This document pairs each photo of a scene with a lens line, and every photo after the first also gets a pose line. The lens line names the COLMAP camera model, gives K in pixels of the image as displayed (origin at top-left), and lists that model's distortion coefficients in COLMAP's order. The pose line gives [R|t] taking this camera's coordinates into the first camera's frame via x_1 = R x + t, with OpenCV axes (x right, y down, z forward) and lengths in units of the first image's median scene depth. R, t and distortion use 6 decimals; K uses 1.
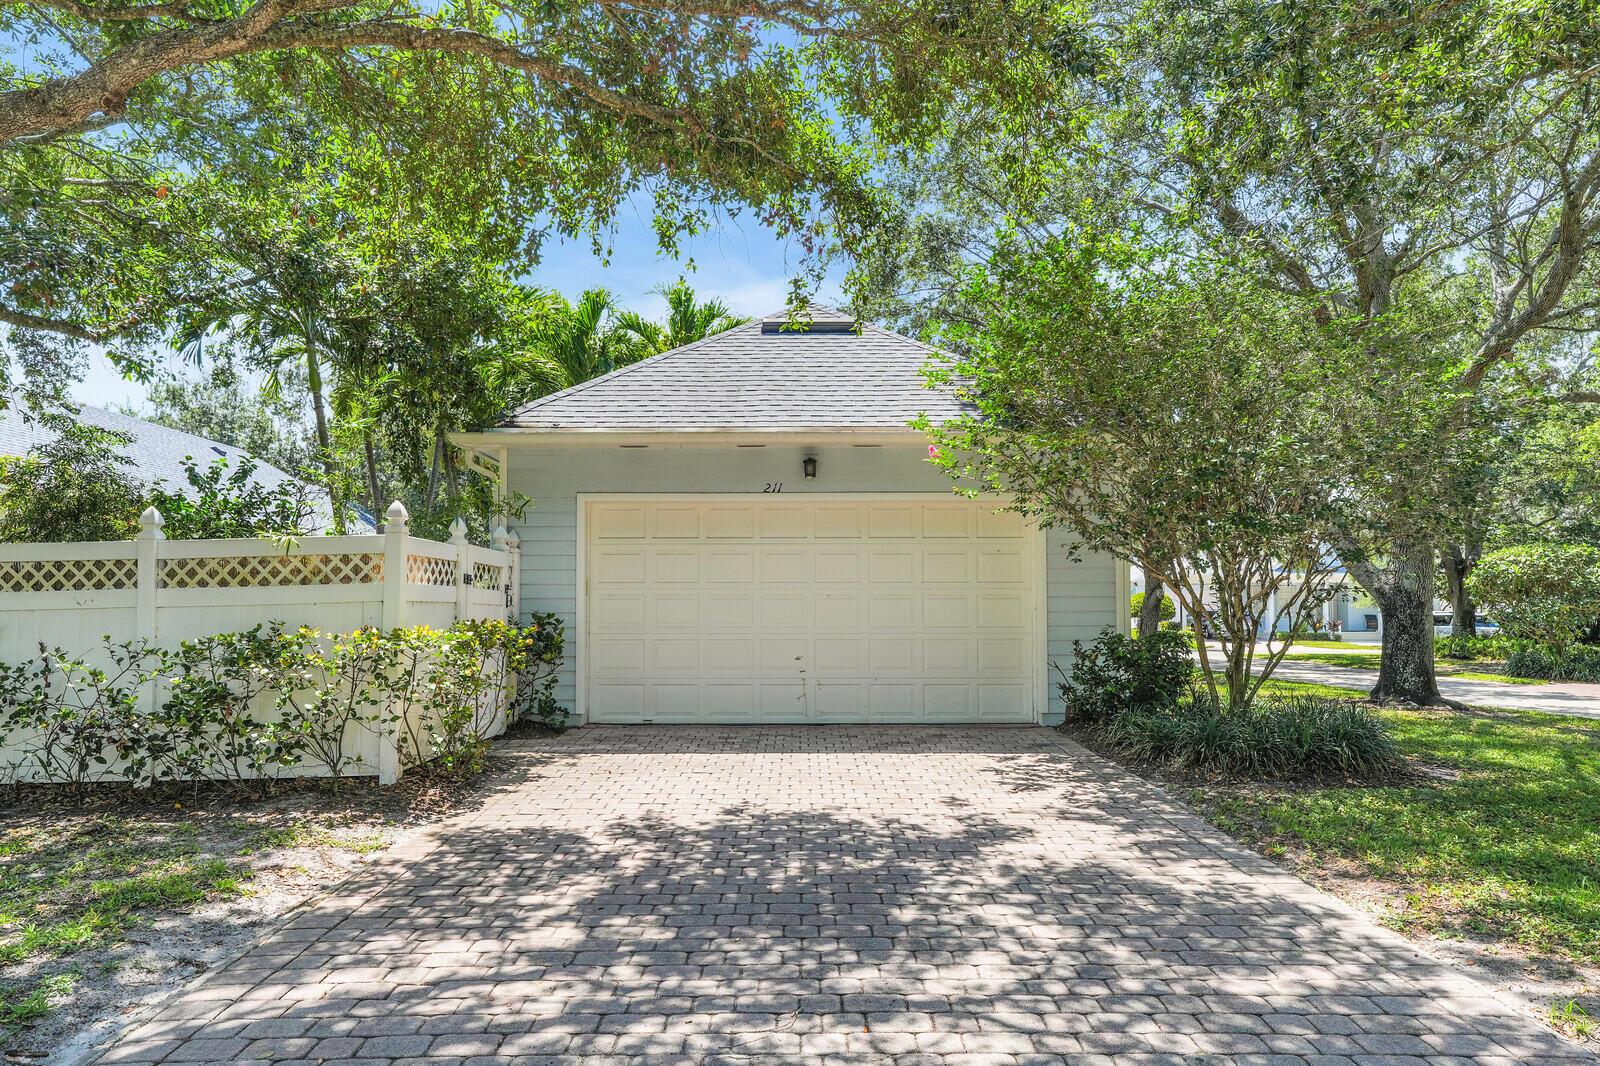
lens RADIAL K [[1026.3, 0, 800.0], [0, 1026.3, 533.0], [0, 0, 1]] dist [0.000443, 0.001424]
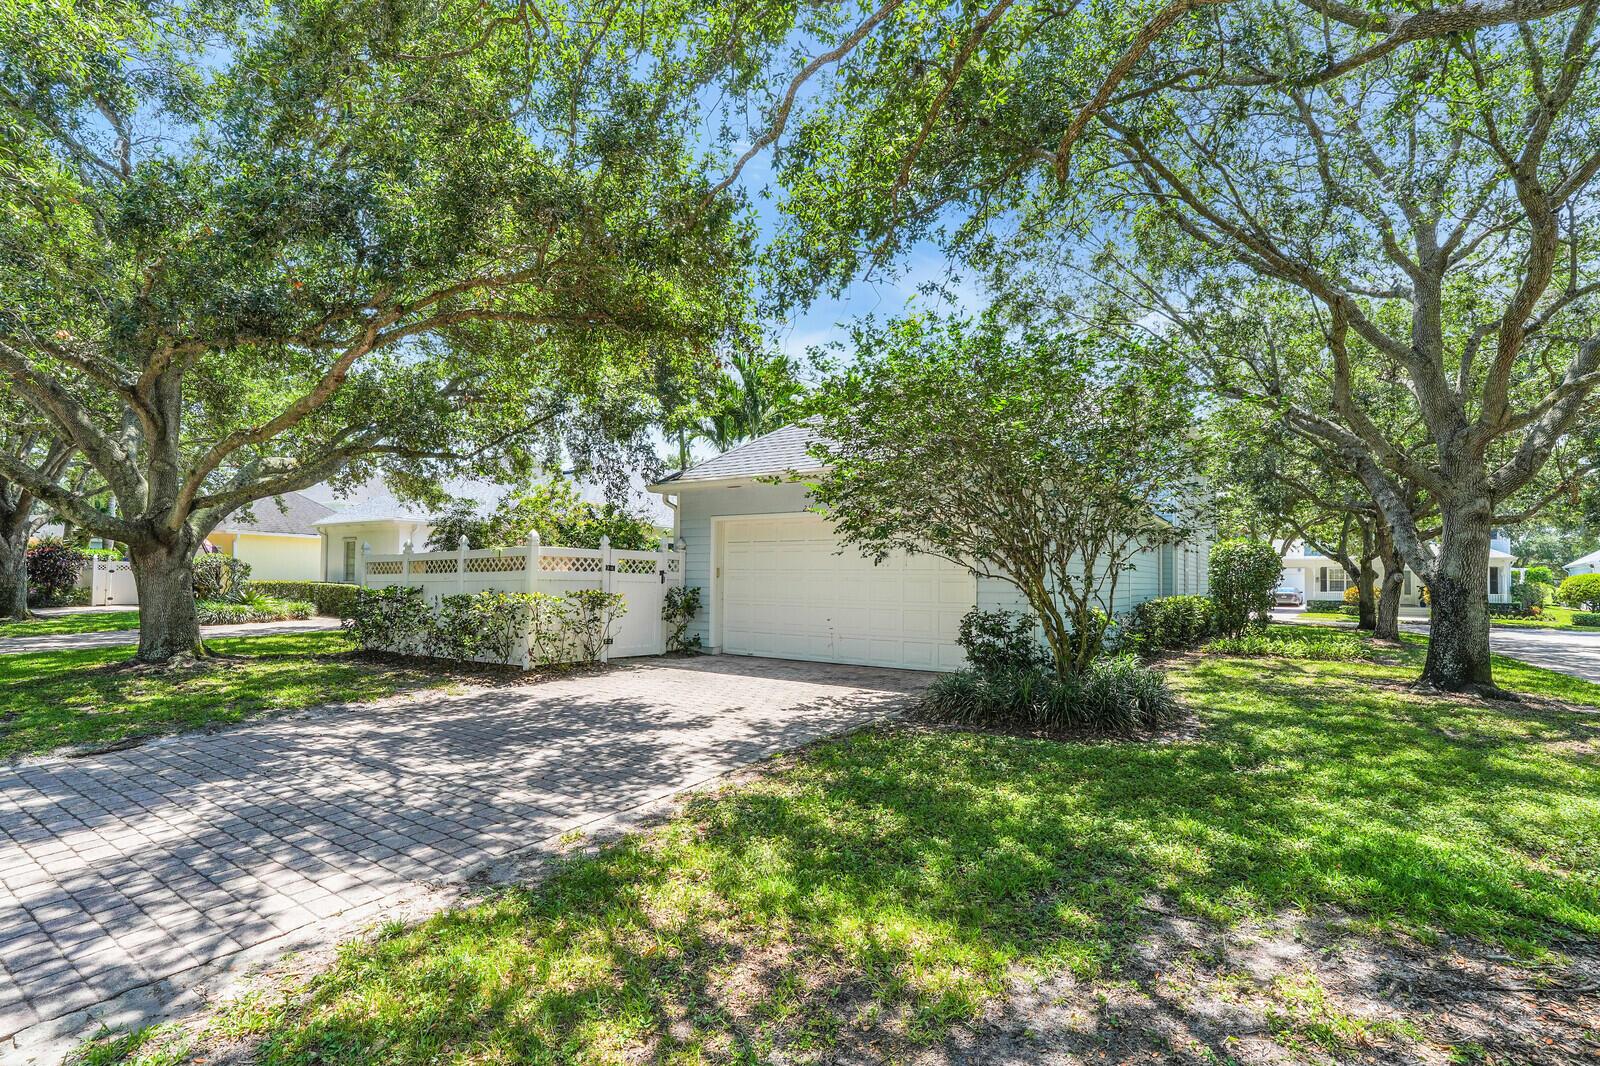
lens RADIAL K [[745.9, 0, 800.6], [0, 745.9, 560.7], [0, 0, 1]] dist [-0.065051, 0.023902]
pose [[0.829586, -0.003644, -0.558368, 1.449652], [0.027968, 0.998995, 0.035032, -0.009831], [0.557679, -0.044678, 0.828854, 0.191109]]
